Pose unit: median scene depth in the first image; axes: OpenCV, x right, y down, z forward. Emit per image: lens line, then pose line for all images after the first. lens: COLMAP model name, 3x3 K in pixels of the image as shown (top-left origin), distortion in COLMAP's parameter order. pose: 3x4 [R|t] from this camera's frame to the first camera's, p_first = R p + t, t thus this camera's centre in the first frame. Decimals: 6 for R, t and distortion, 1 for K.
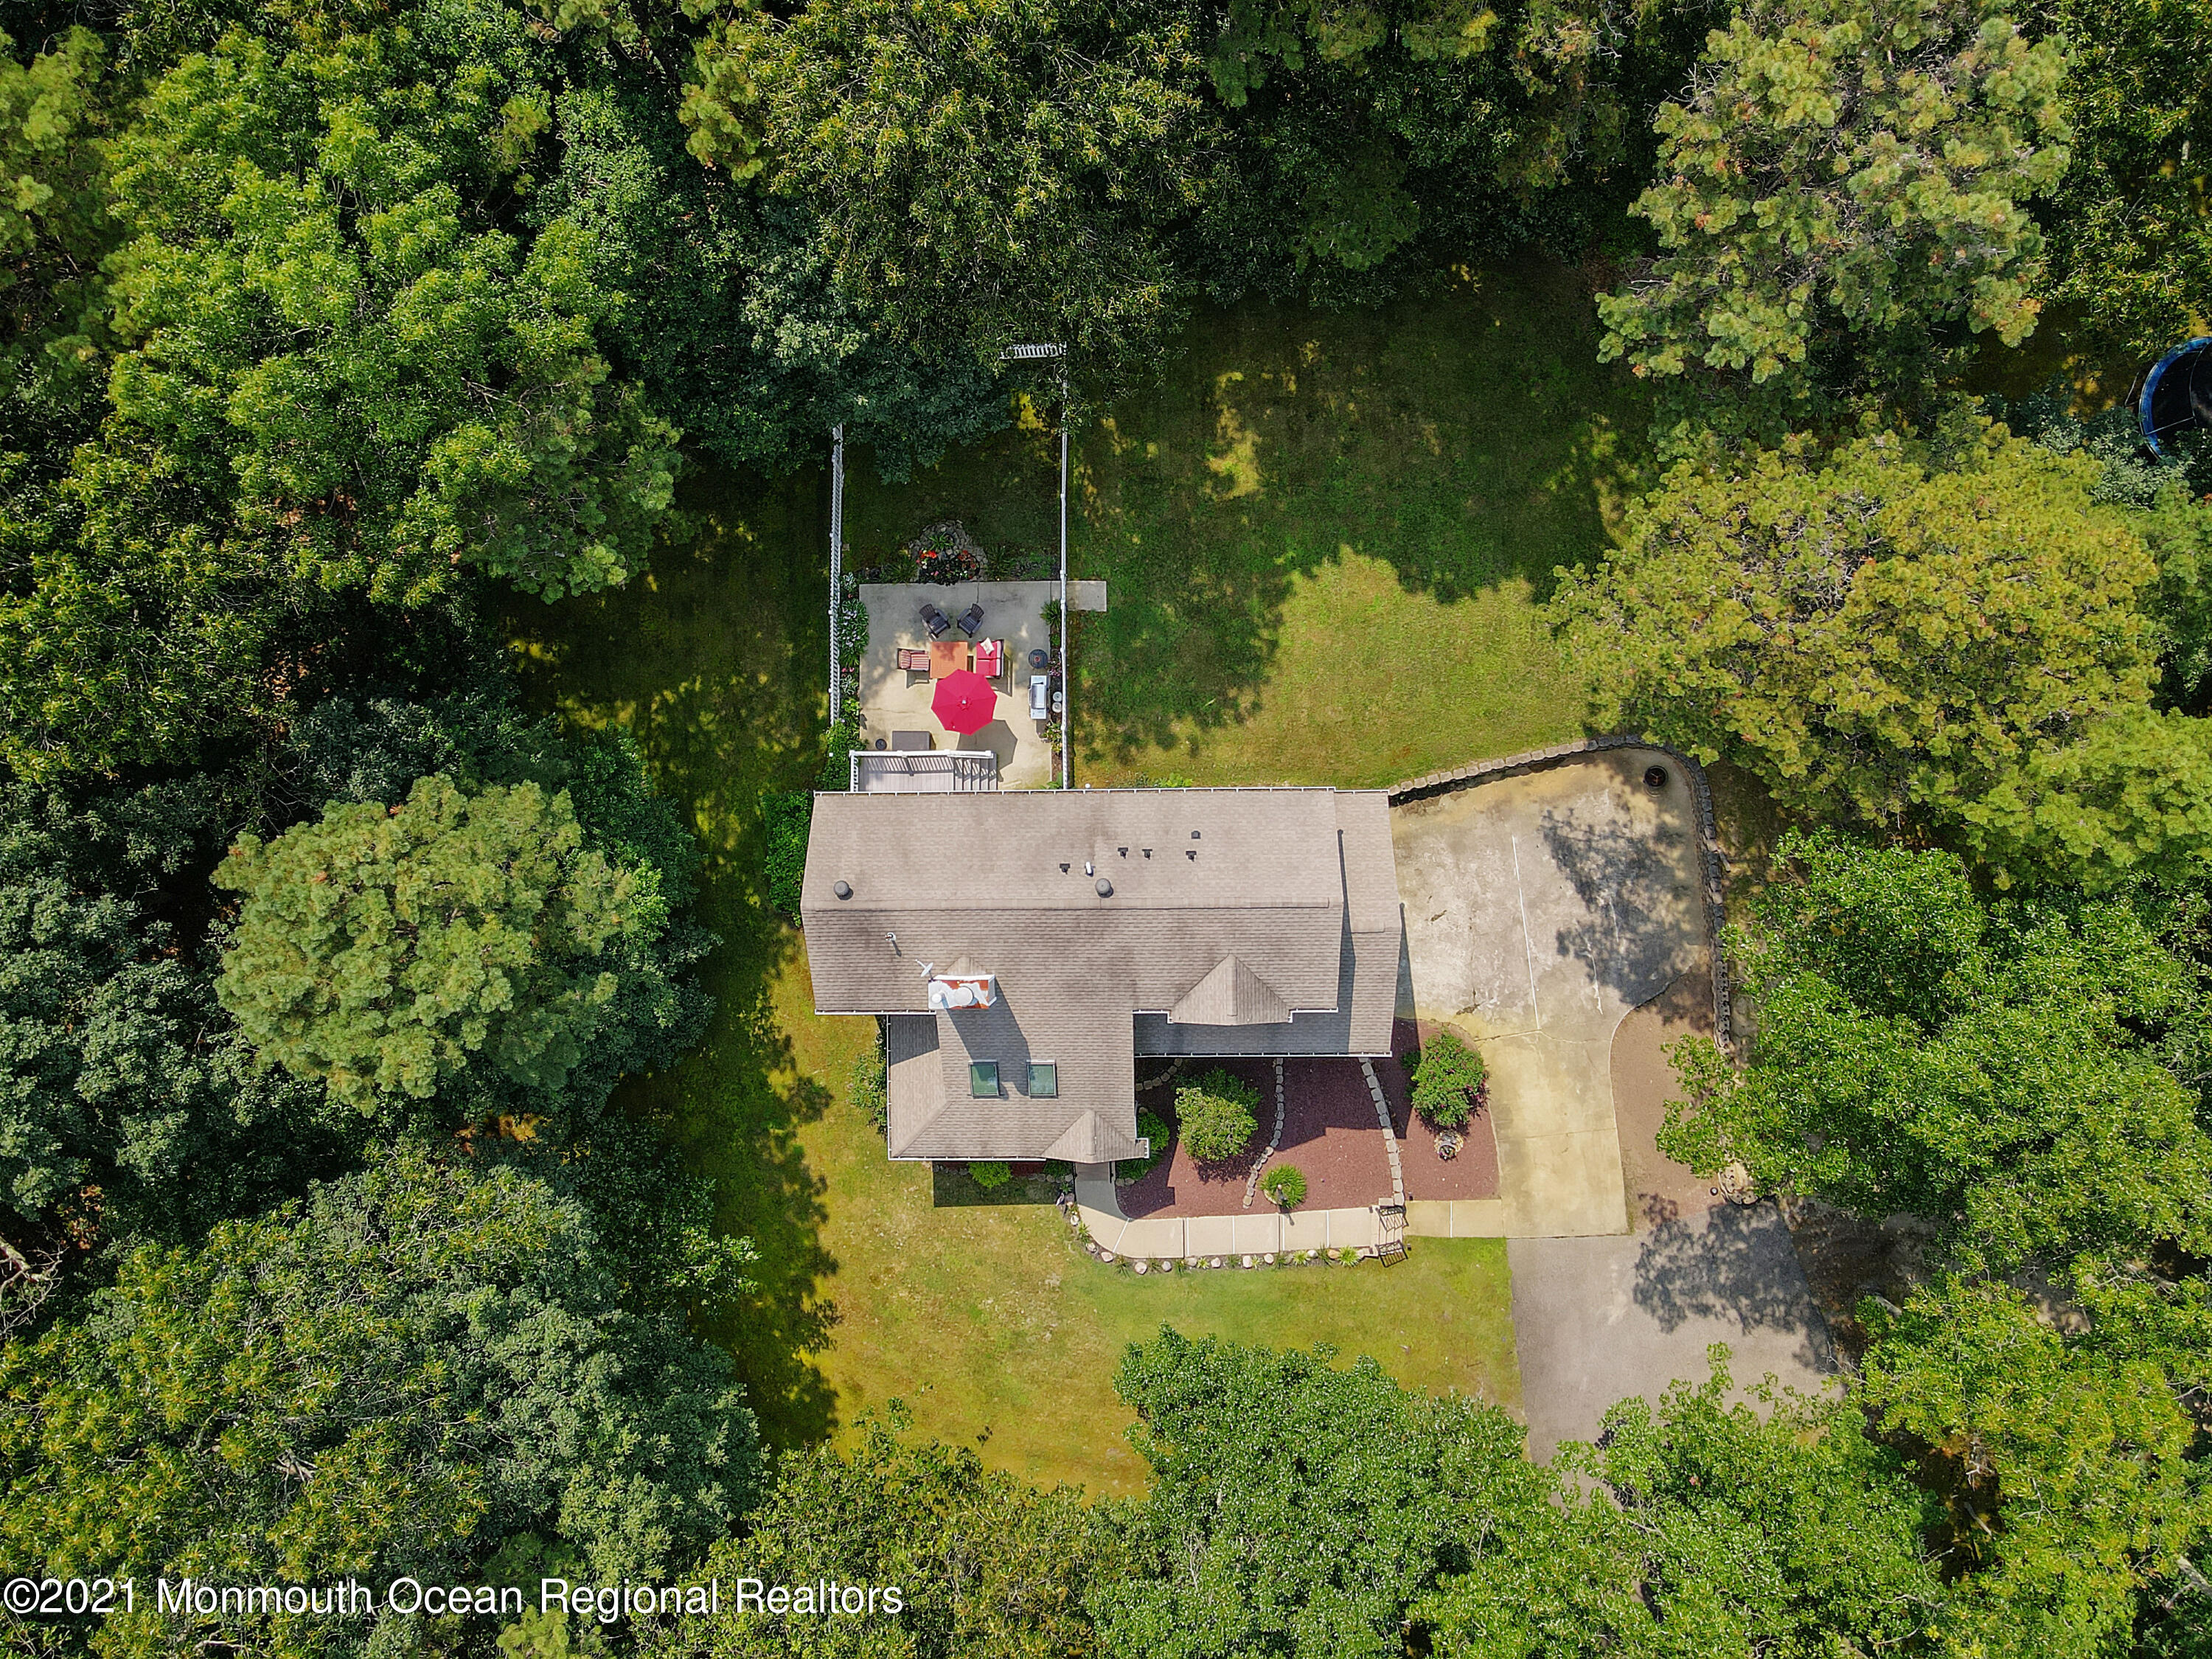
lens RADIAL K [[1605.8, 0, 1098.0], [0, 1605.8, 822.2], [0, 0, 1]] dist [-0.006967, 0.033099]
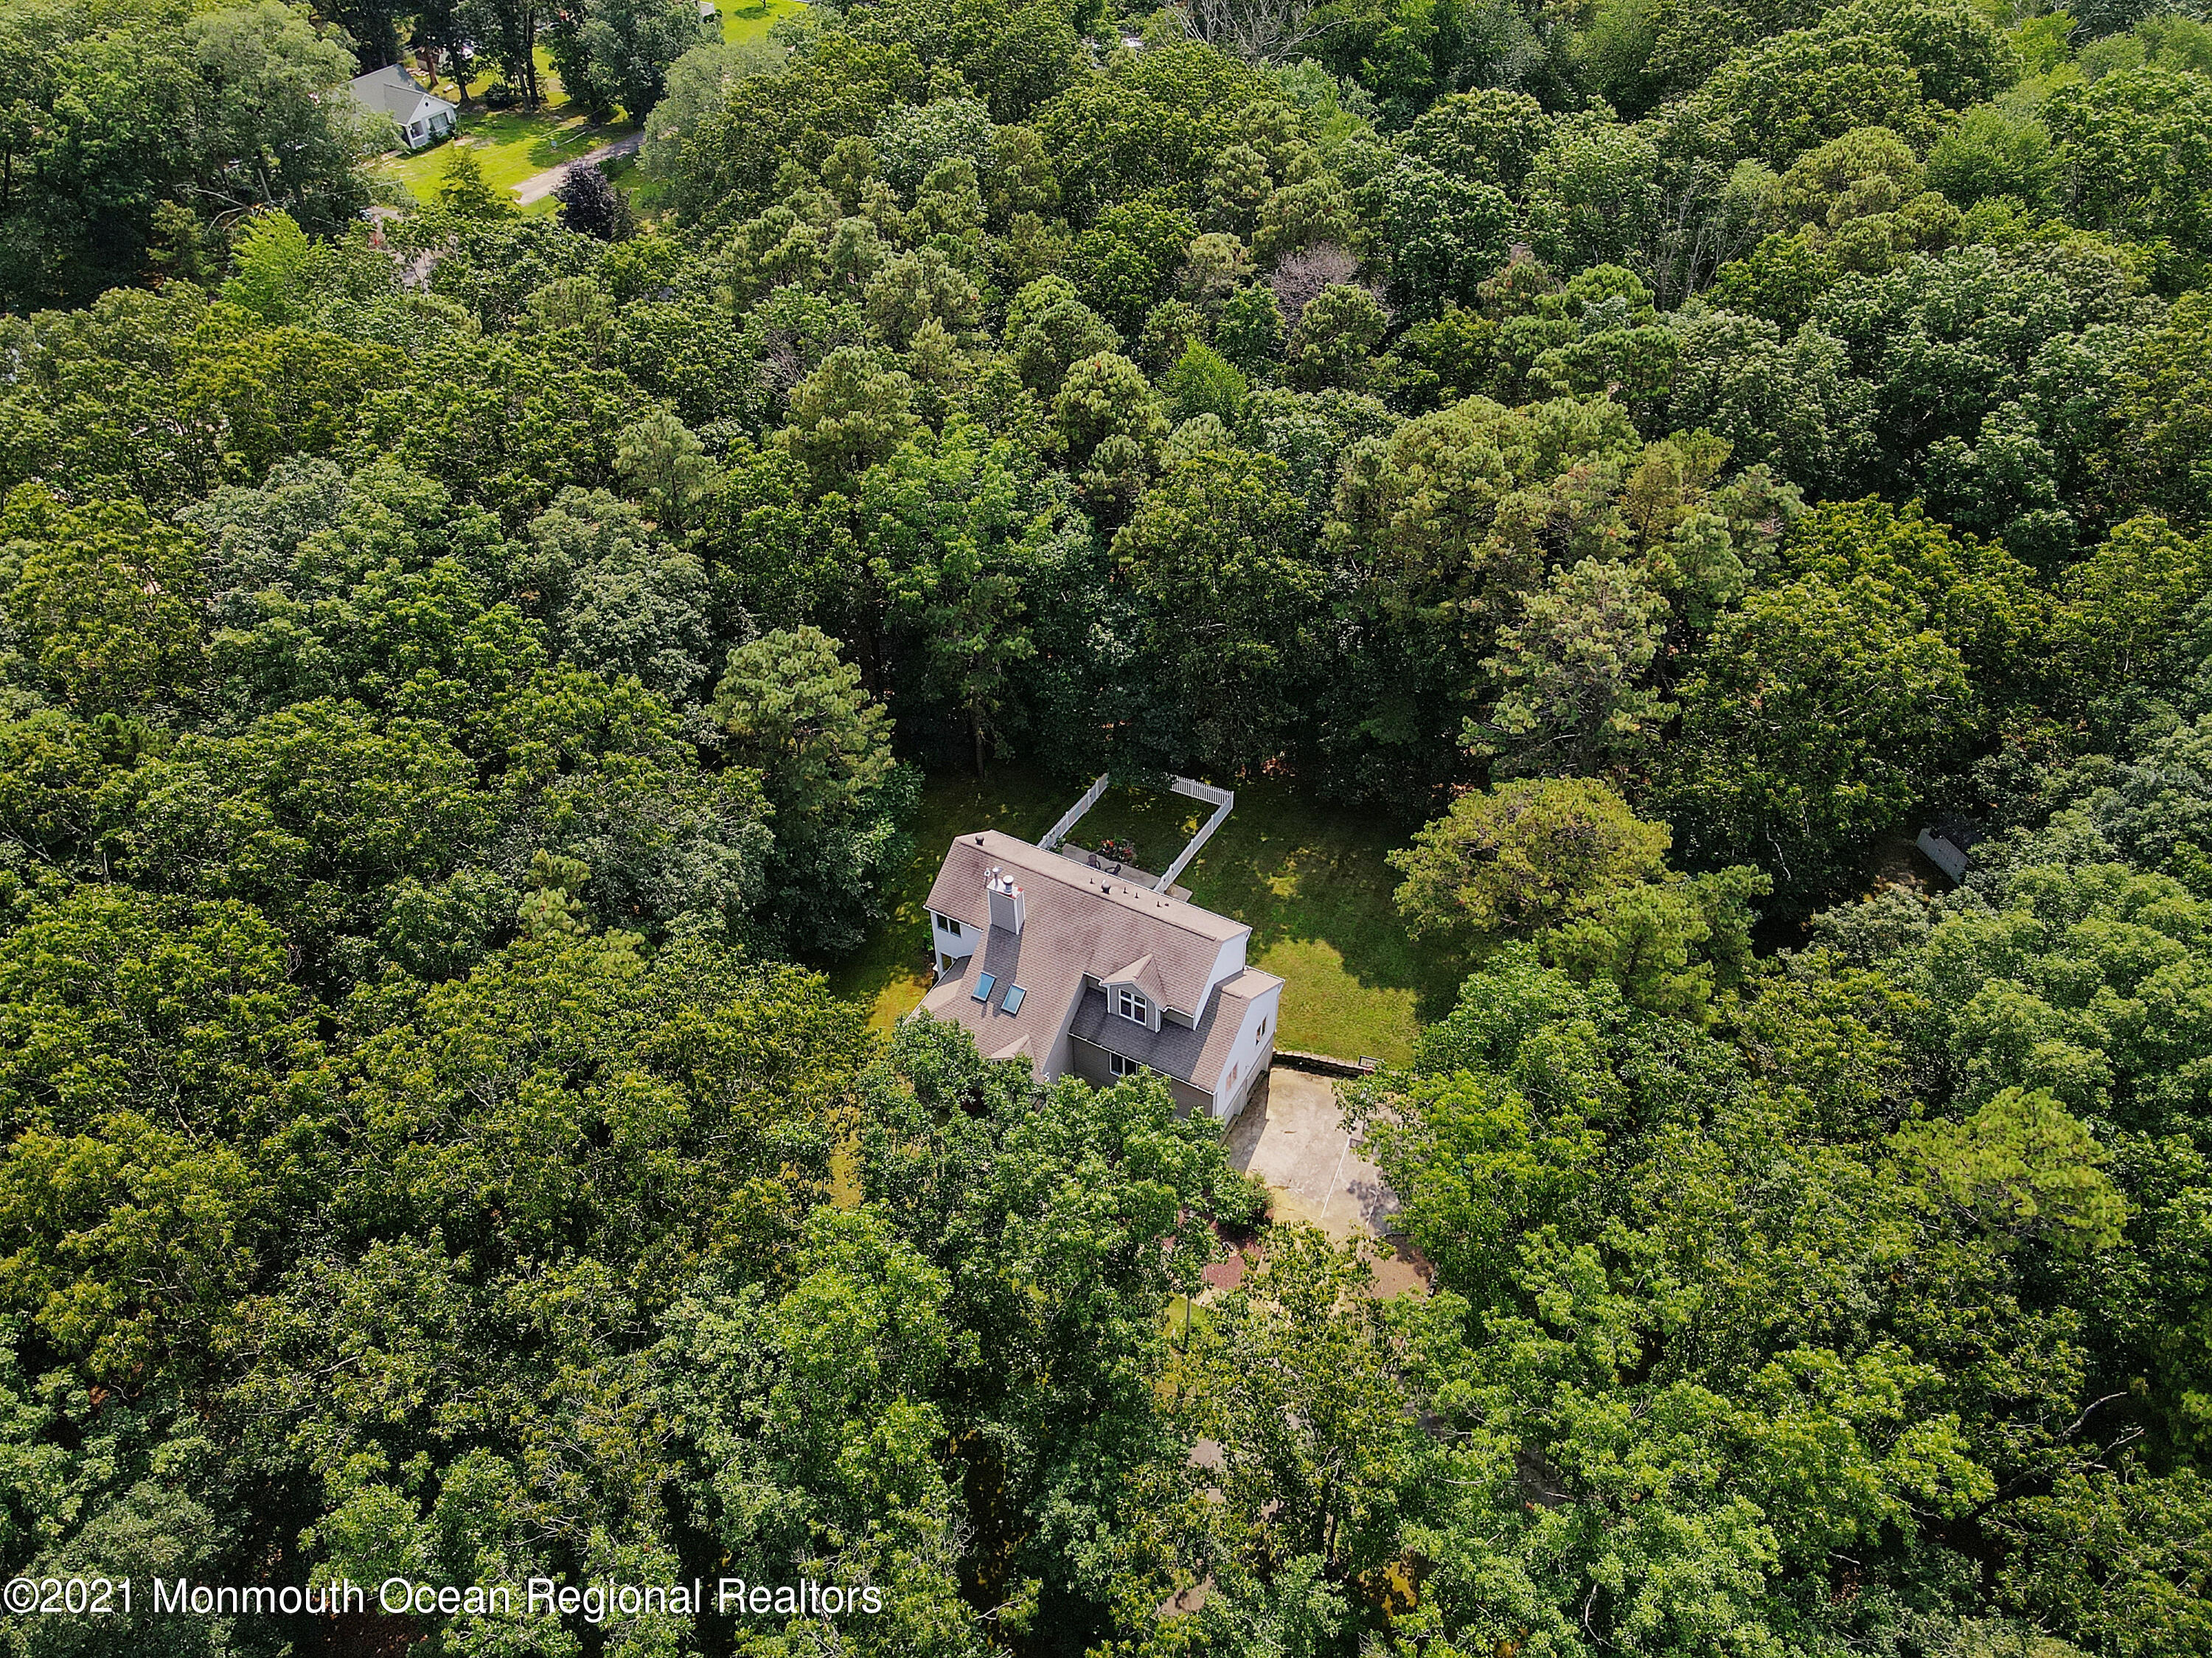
lens RADIAL K [[1605.7, 0, 1098.0], [0, 1605.7, 821.7], [0, 0, 1]] dist [-0.006967, 0.033099]
pose [[0.872183, 0.344914, -0.346887, 0.478489], [-0.489179, 0.615034, -0.618415, 0.895495], [0.000047, 0.709061, 0.705147, -0.244627]]
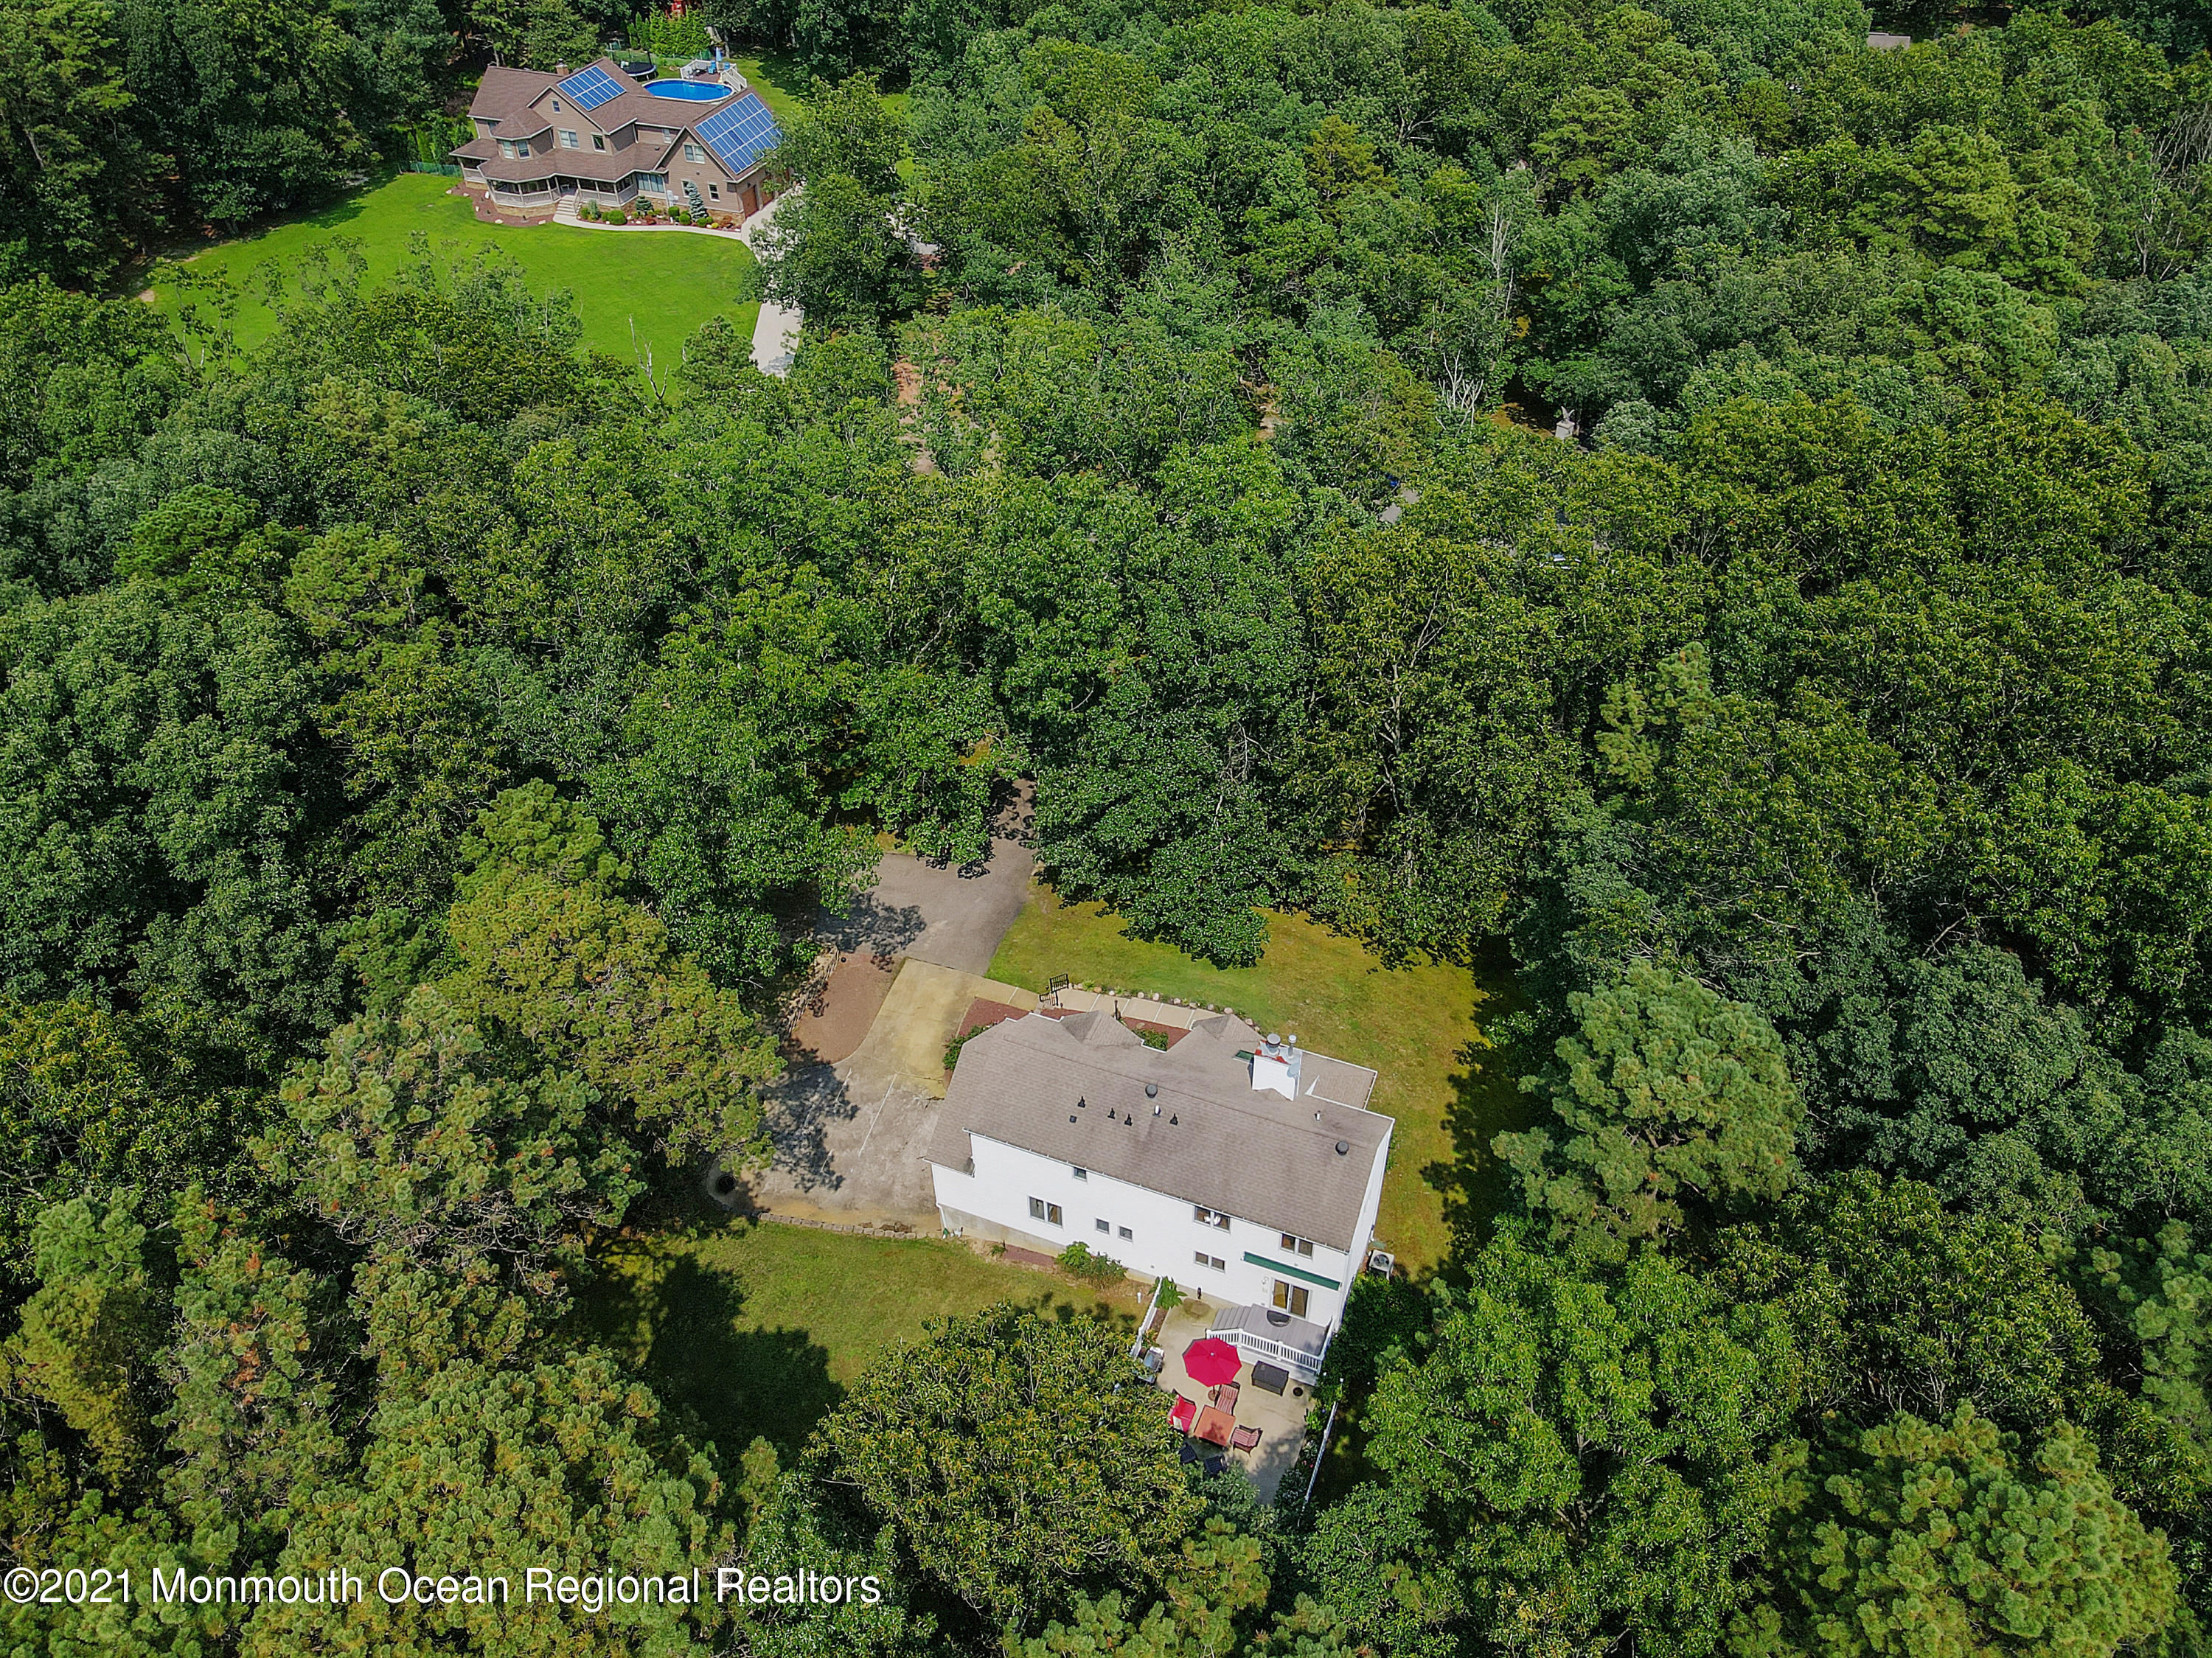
lens RADIAL K [[1605.7, 0, 1098.0], [0, 1605.7, 821.7], [0, 0, 1]] dist [-0.006967, 0.033099]
pose [[-0.924022, -0.209527, 0.319814, -0.278783], [0.379351, -0.606782, 0.698505, -0.642431], [0.047702, 0.766756, 0.640164, -0.029064]]
